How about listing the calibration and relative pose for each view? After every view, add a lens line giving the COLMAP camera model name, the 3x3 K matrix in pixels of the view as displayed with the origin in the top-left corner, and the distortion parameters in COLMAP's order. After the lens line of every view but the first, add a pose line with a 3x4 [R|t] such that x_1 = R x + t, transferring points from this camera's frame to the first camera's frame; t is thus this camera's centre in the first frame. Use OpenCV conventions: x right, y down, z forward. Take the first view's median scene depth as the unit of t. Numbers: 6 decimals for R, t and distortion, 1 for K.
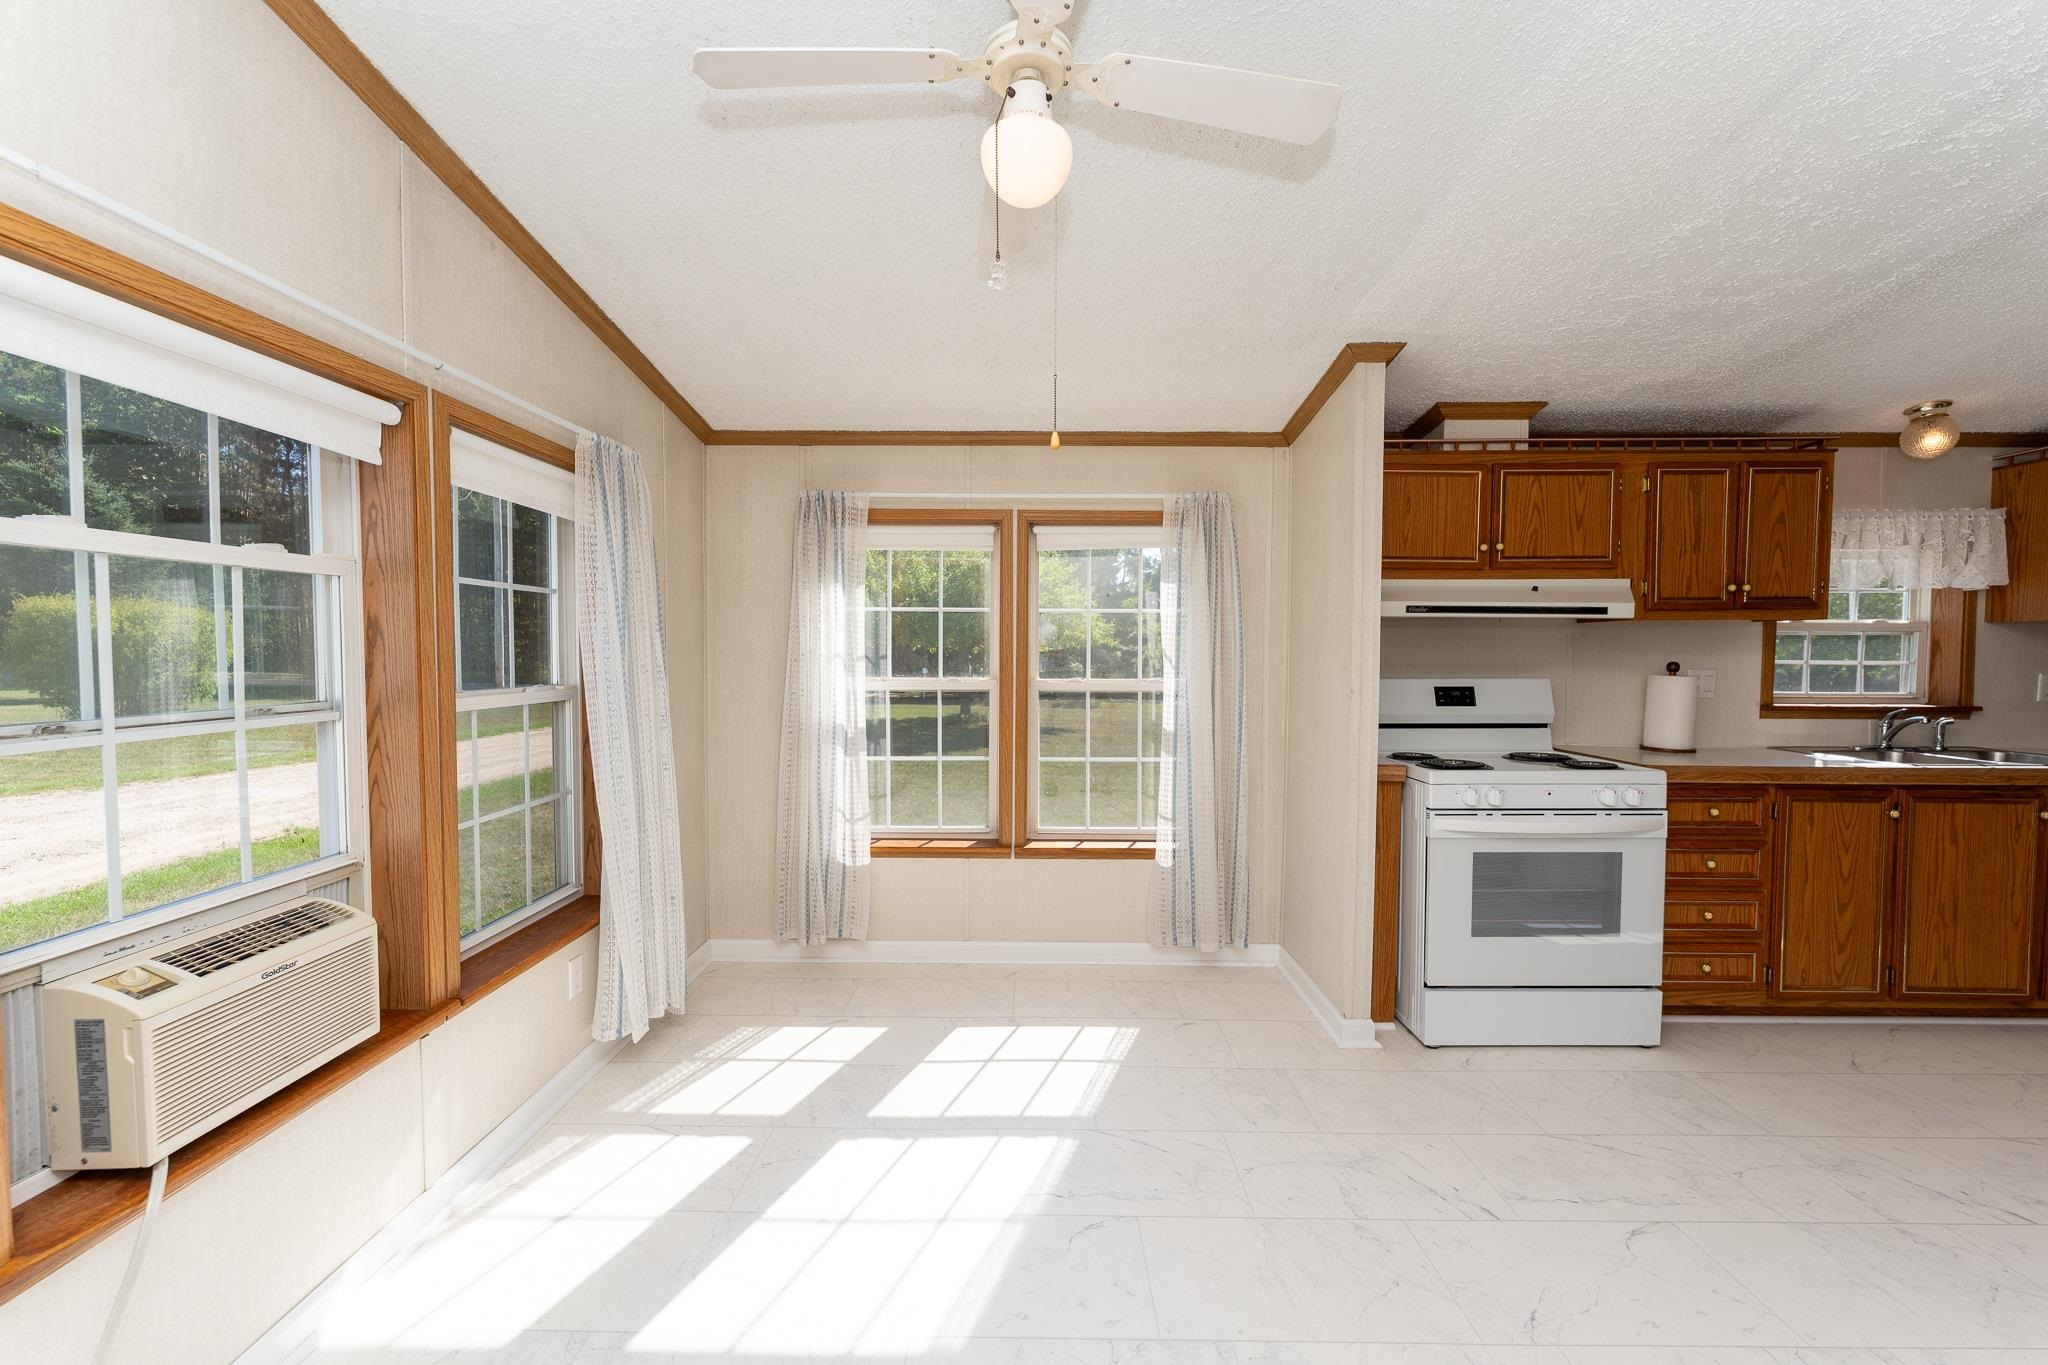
lens RADIAL K [[817.7, 0, 1024.0], [0, 817.7, 682.5], [0, 0, 1]] dist [-0.000267, -0.000549]
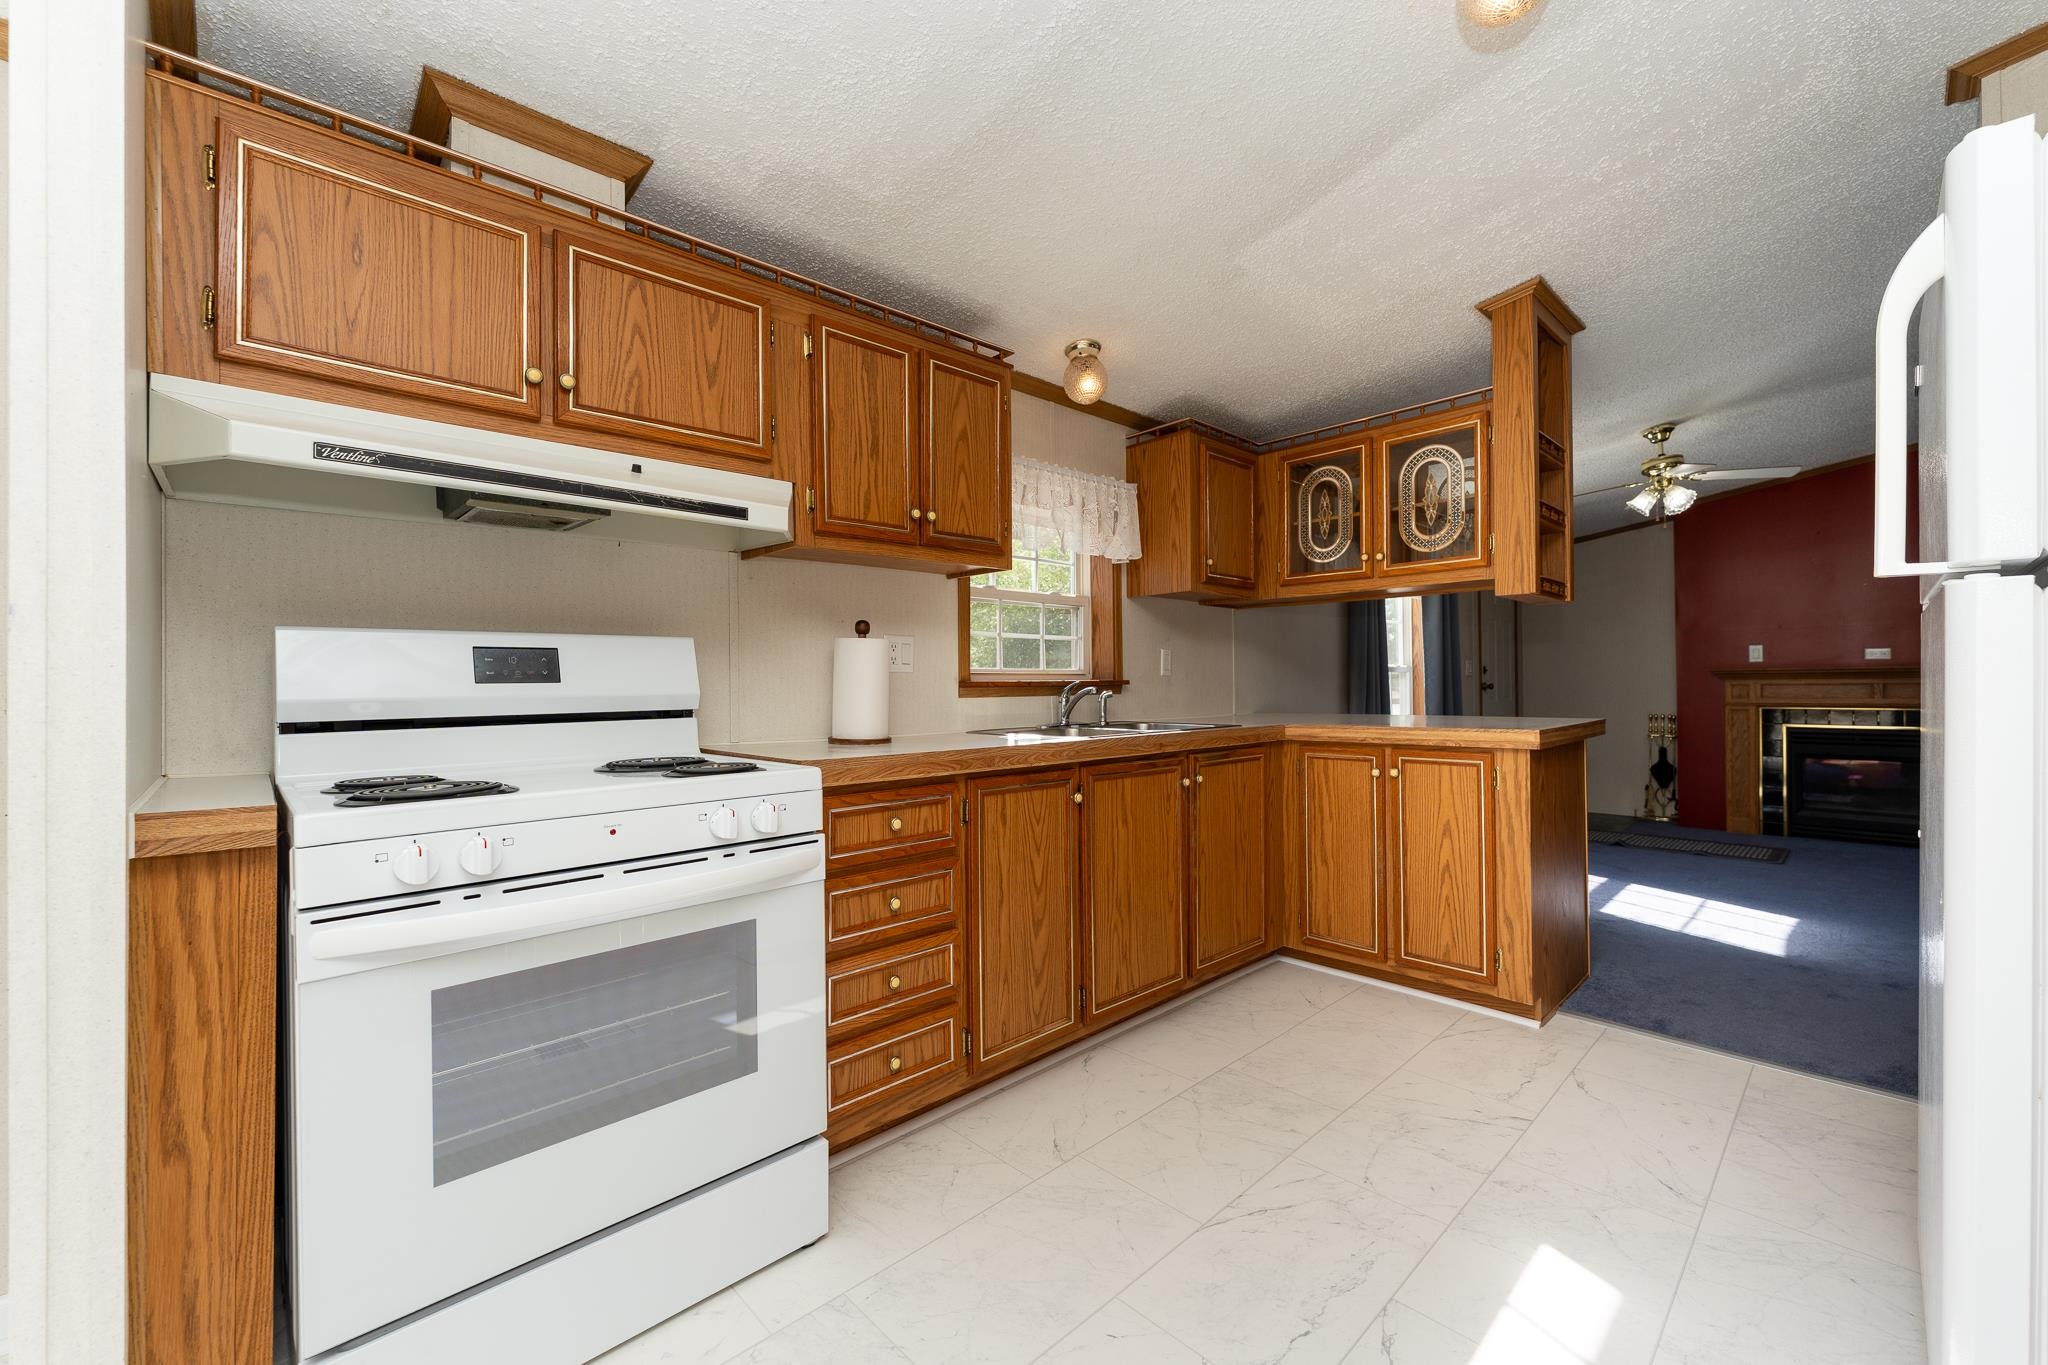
lens RADIAL K [[817.7, 0, 1024.0], [0, 817.7, 682.5], [0, 0, 1]] dist [-0.000267, -0.000549]
pose [[0.715722, -0.008253, 0.698337, 0.416497], [0.037639, 0.998933, -0.026770, 0.059585], [-0.697371, 0.045444, 0.715269, 0.407723]]
